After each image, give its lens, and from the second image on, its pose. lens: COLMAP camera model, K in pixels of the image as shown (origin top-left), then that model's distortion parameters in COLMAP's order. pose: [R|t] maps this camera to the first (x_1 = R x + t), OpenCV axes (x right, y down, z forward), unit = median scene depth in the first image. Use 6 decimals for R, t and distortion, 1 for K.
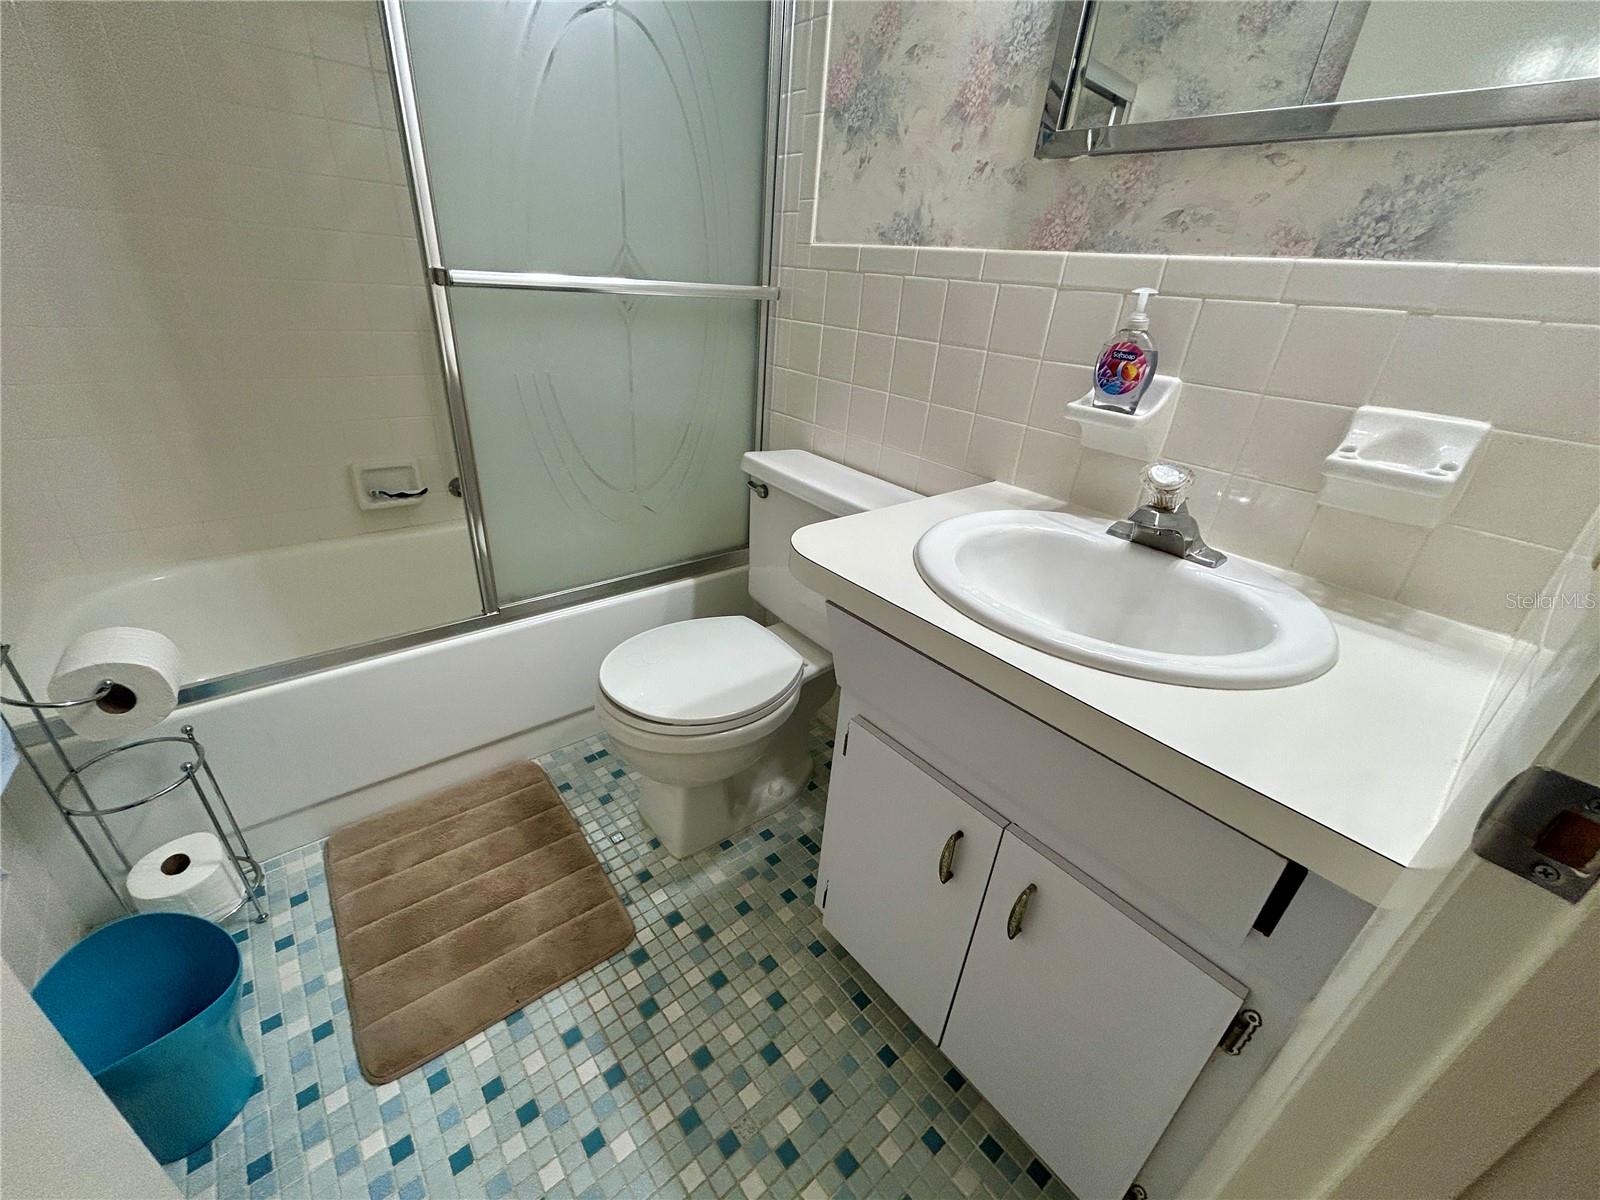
lens RADIAL K [[644.6, 0, 796.8], [0, 644.6, 601.2], [0, 0, 1]] dist [0.001411, 0.000248]
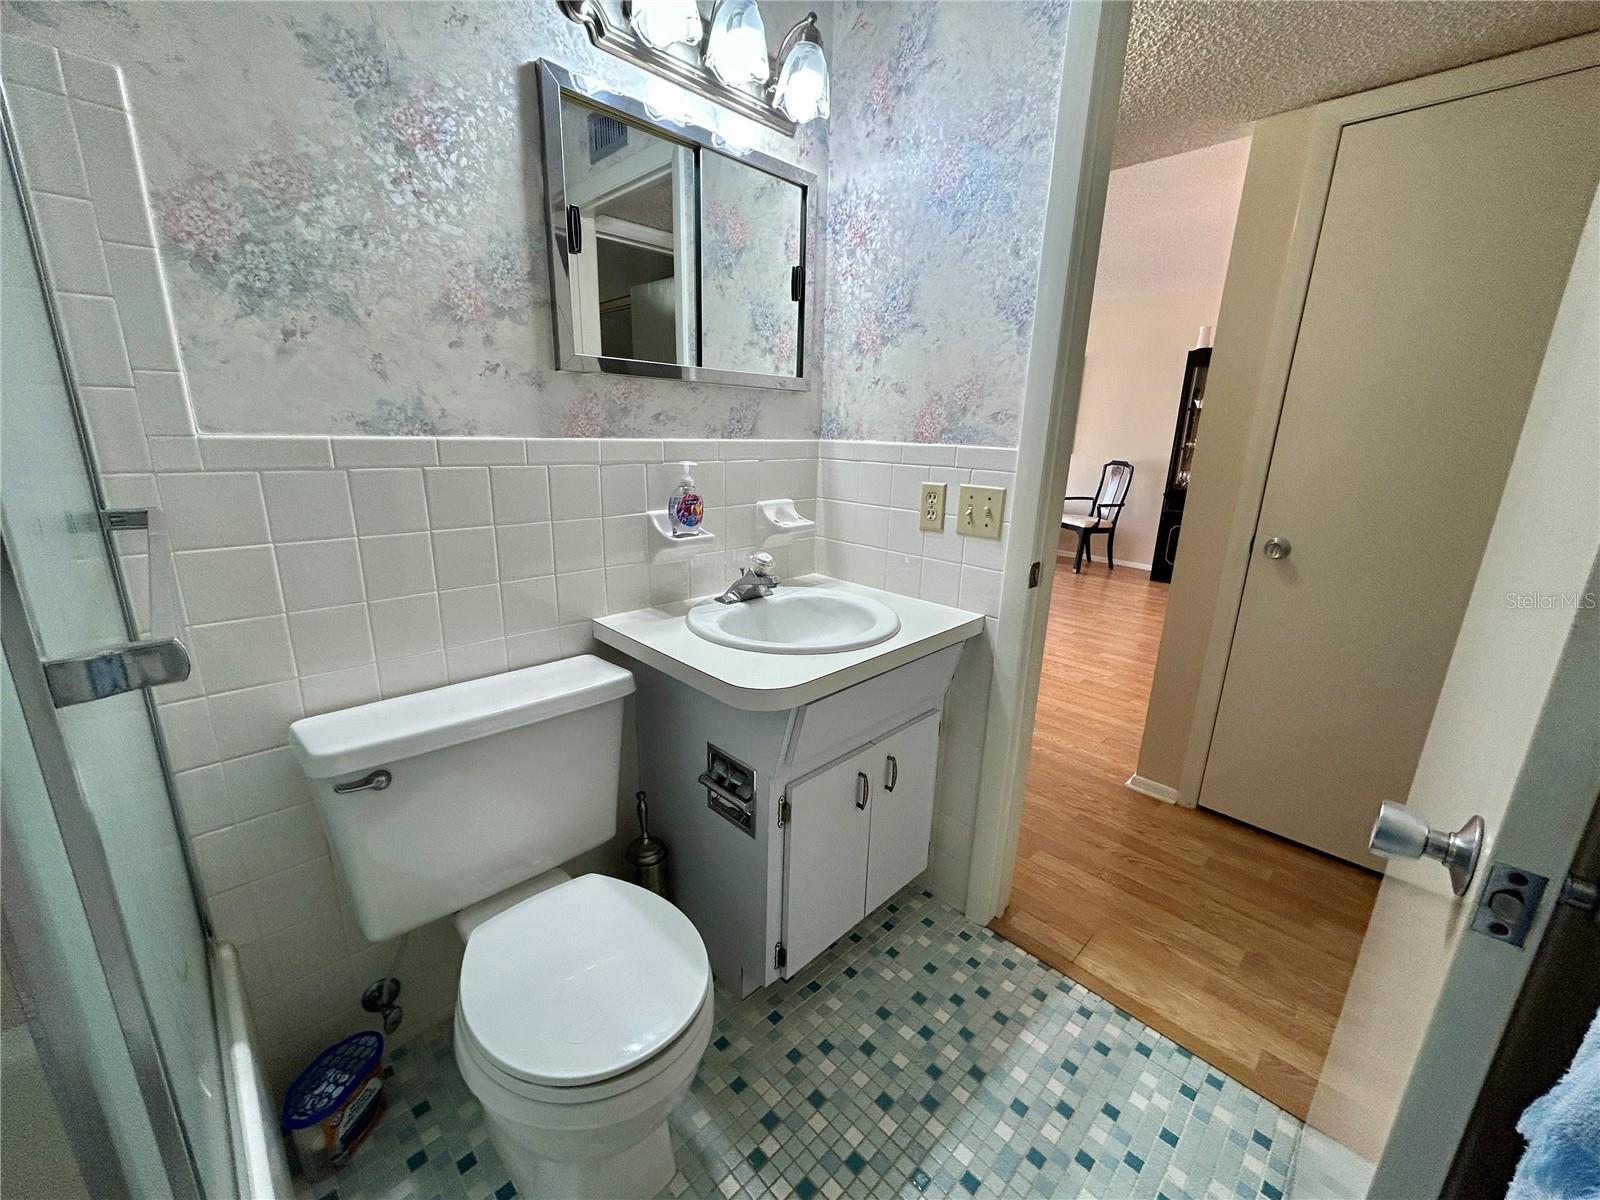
lens RADIAL K [[644.6, 0, 790.0], [0, 644.6, 604.4], [0, 0, 1]] dist [0.001411, 0.000248]
pose [[-0.077402, -0.336549, 0.938480, -0.883111], [0.421698, 0.841906, 0.336697, -0.498854], [-0.903427, 0.421816, 0.076756, 0.645284]]
